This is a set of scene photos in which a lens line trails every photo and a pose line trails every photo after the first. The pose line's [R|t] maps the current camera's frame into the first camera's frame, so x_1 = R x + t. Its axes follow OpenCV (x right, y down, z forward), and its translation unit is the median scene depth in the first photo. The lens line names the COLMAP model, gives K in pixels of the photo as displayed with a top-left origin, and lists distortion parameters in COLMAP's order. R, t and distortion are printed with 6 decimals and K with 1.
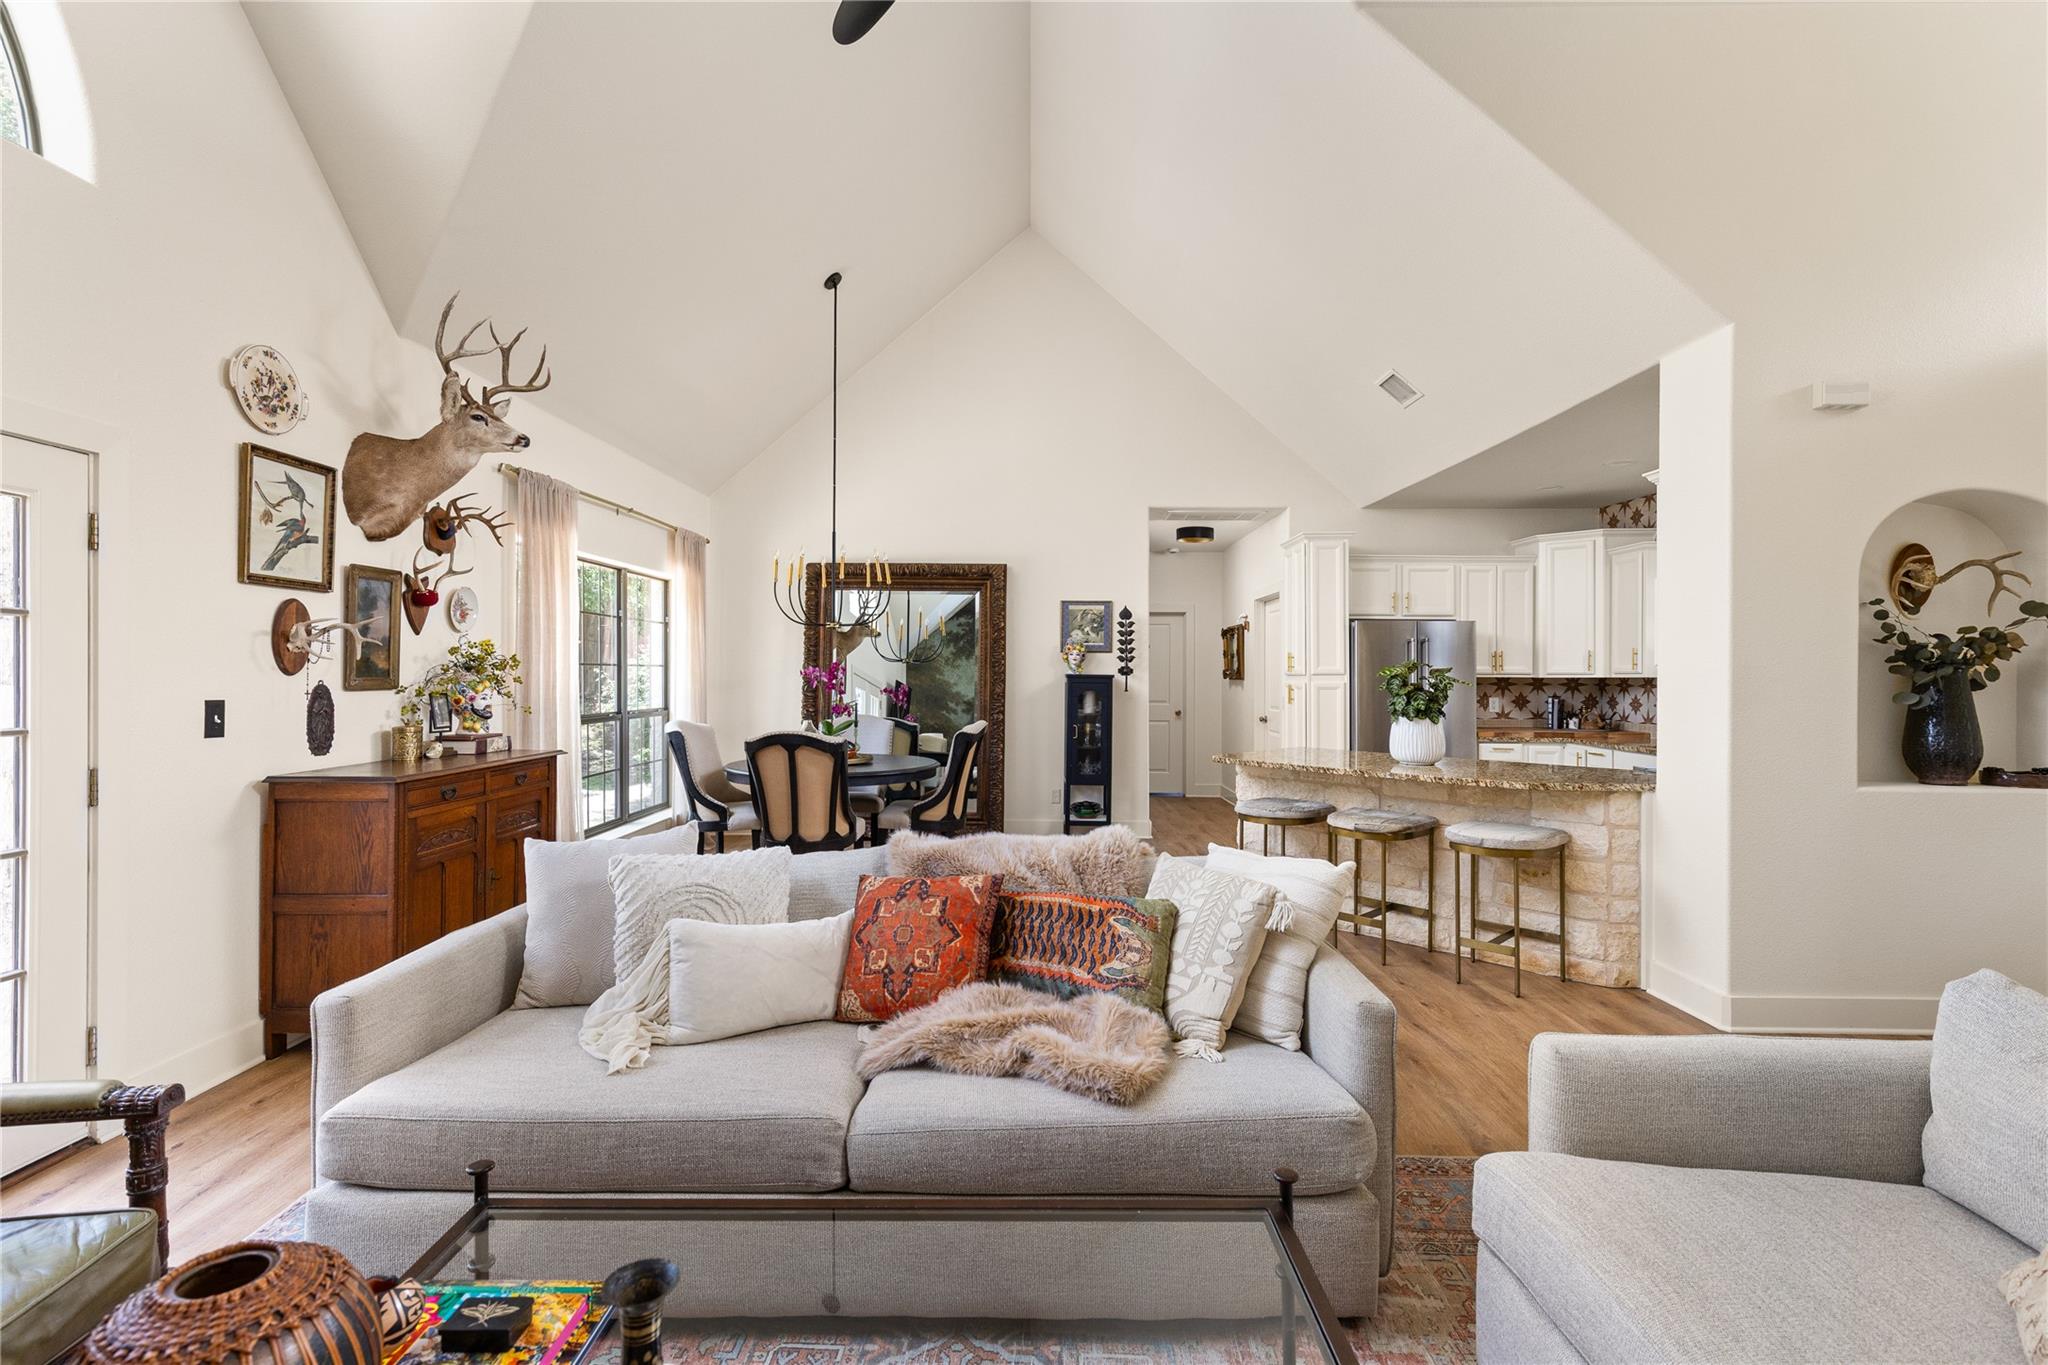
lens RADIAL K [[927.4, 0, 1016.6], [0, 927.4, 667.9], [0, 0, 1]] dist [0.013170, -0.003594]
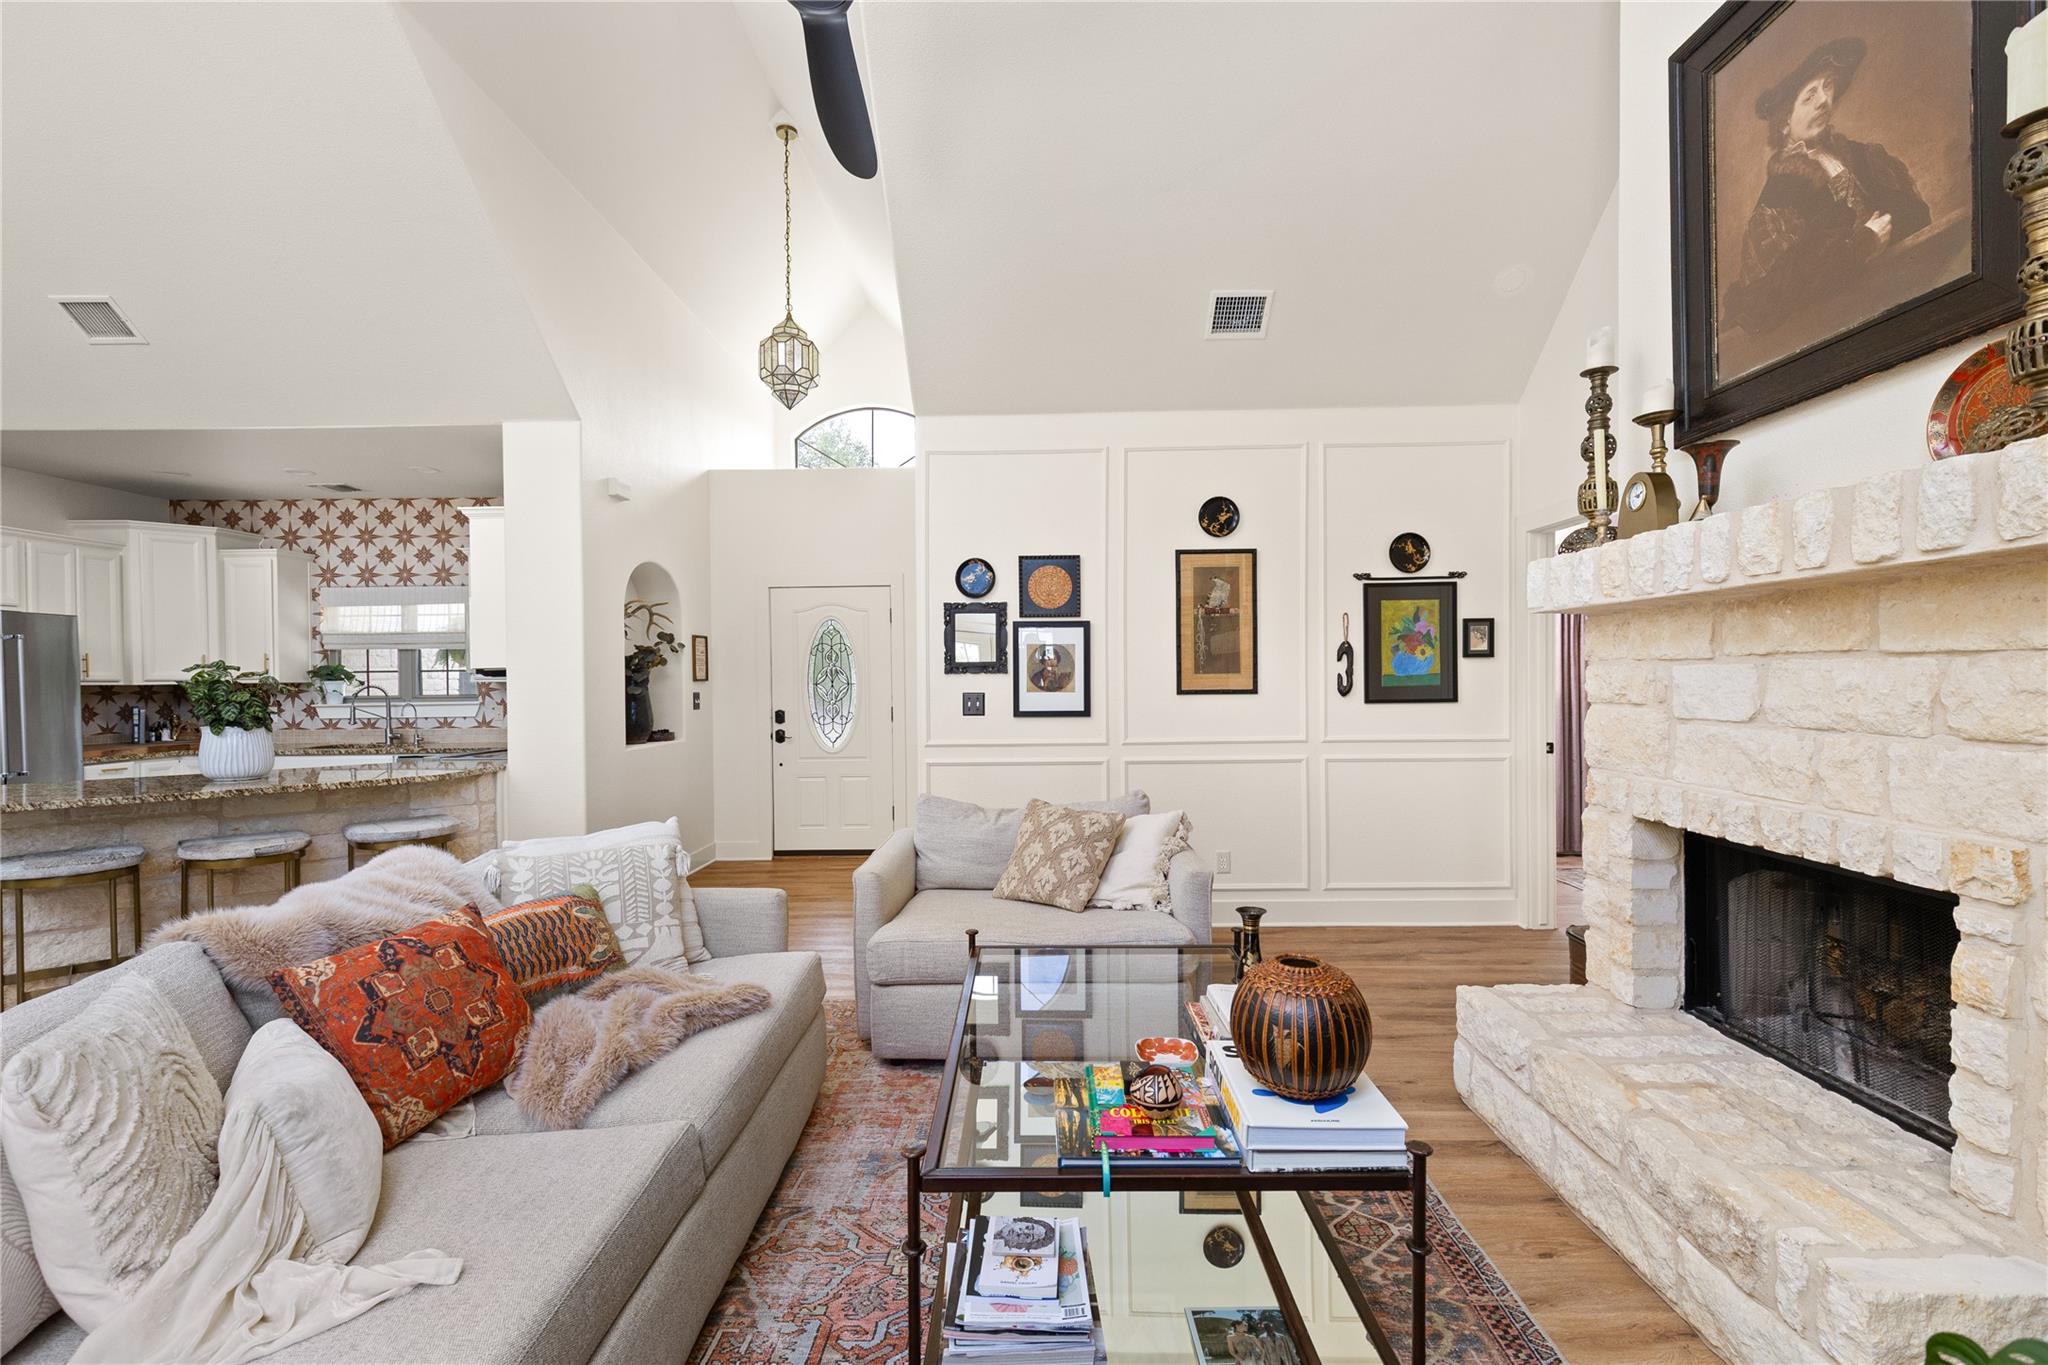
lens RADIAL K [[927.4, 0, 1020.5], [0, 927.4, 688.9], [0, 0, 1]] dist [0.013170, -0.003594]
pose [[0.006341, -0.015708, 0.999857, -0.377794], [0.005960, 0.999859, 0.015671, 0.006272], [-0.999962, 0.005860, 0.006434, 0.211316]]
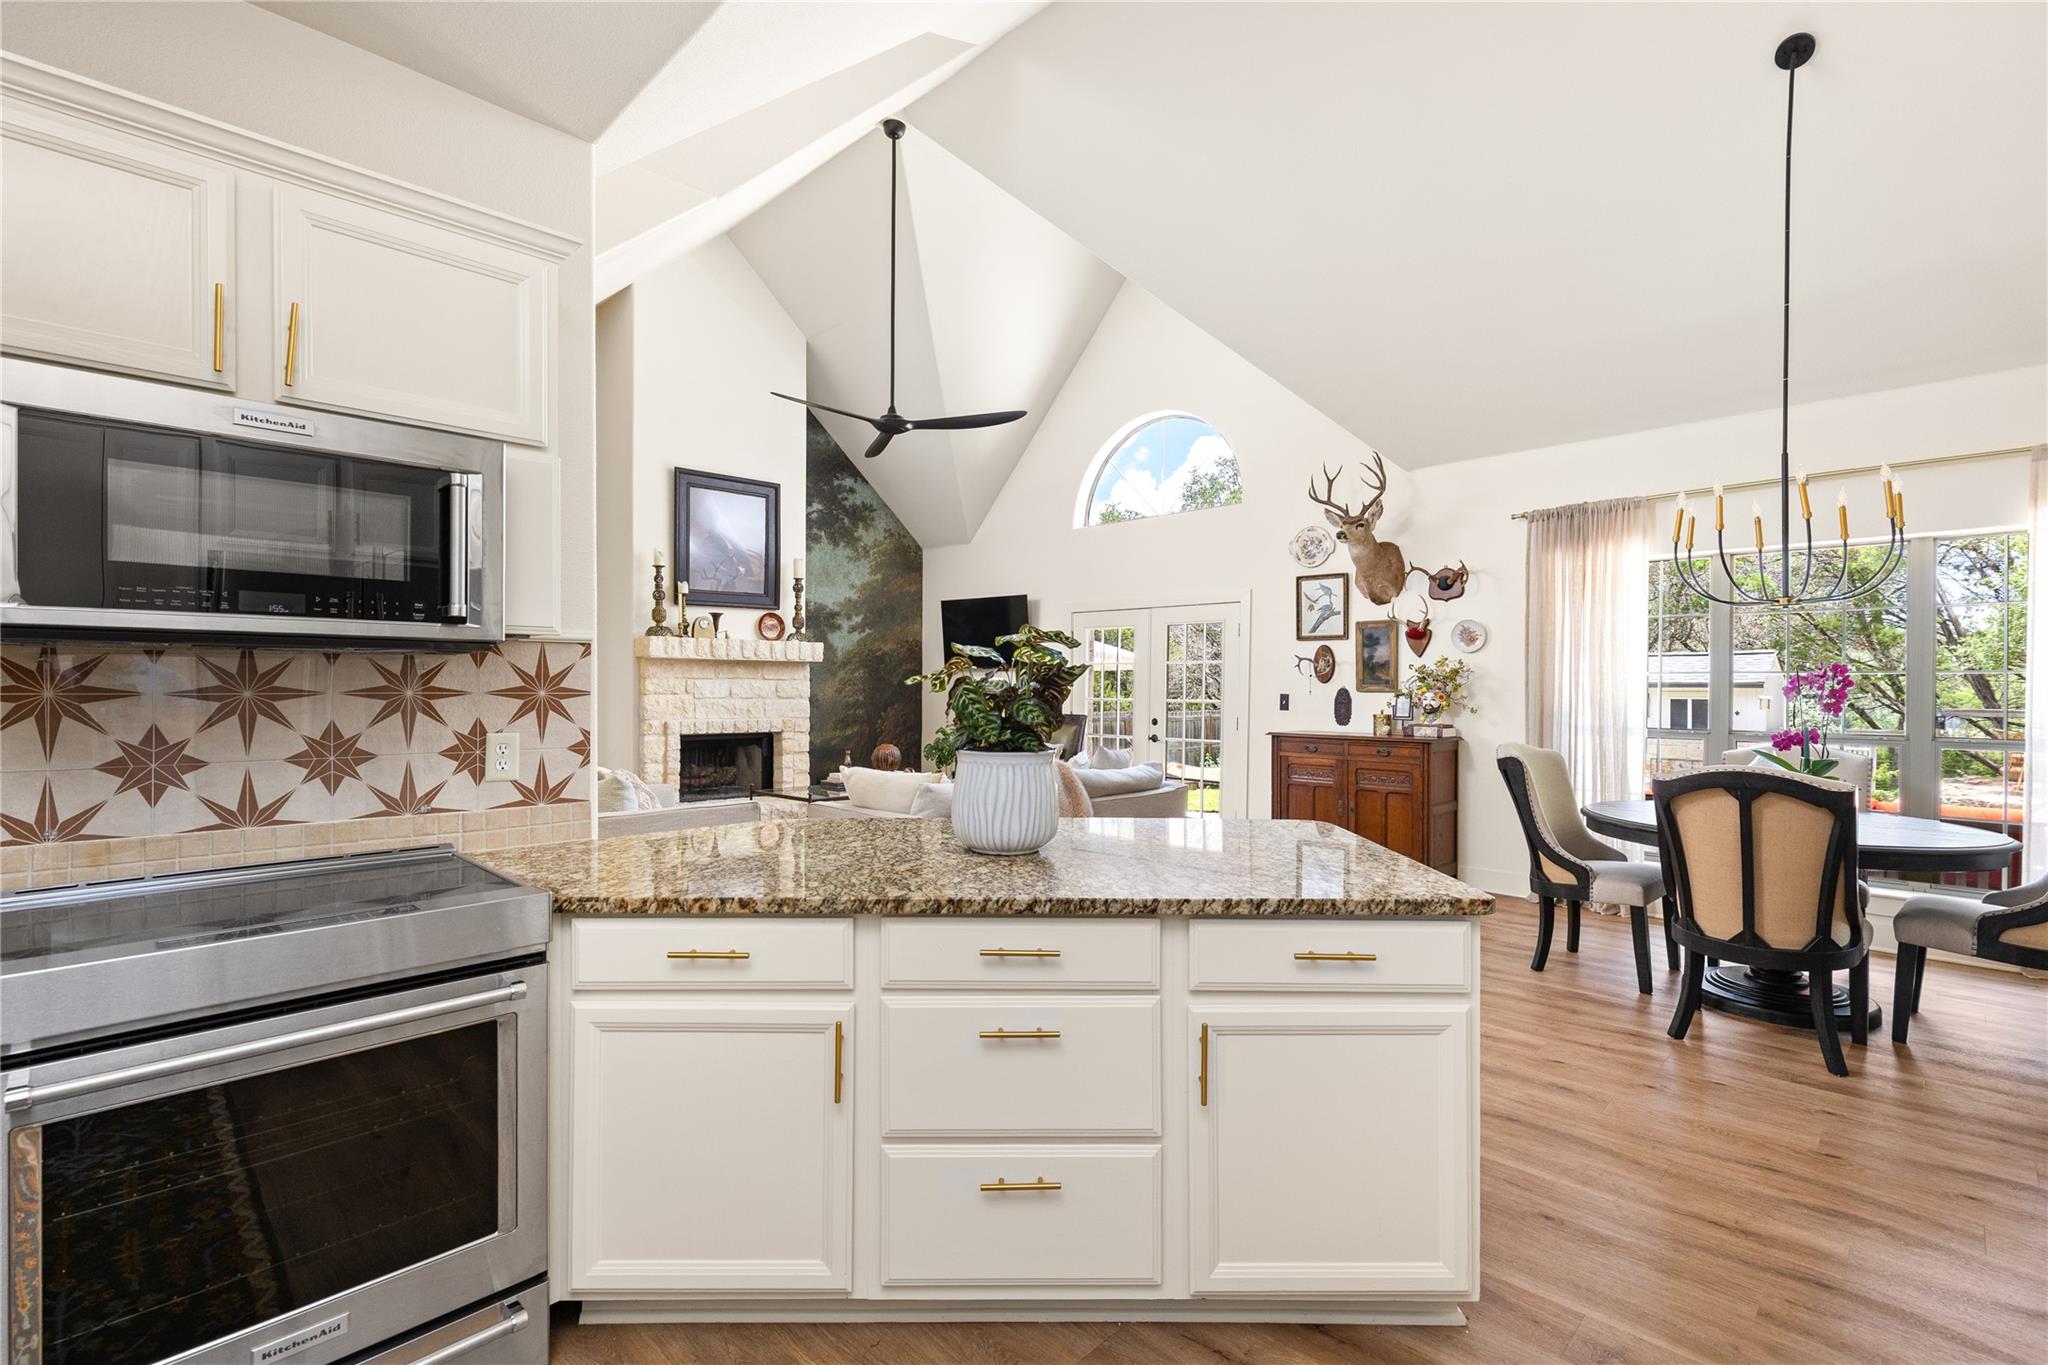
lens RADIAL K [[927.4, 0, 1031.6], [0, 927.4, 691.2], [0, 0, 1]] dist [0.013170, -0.003594]
pose [[-0.693853, -0.004889, -0.720100, 0.641213], [-0.005401, 0.999984, -0.001586, 0.018499], [0.720097, 0.002789, -0.693868, 1.126054]]
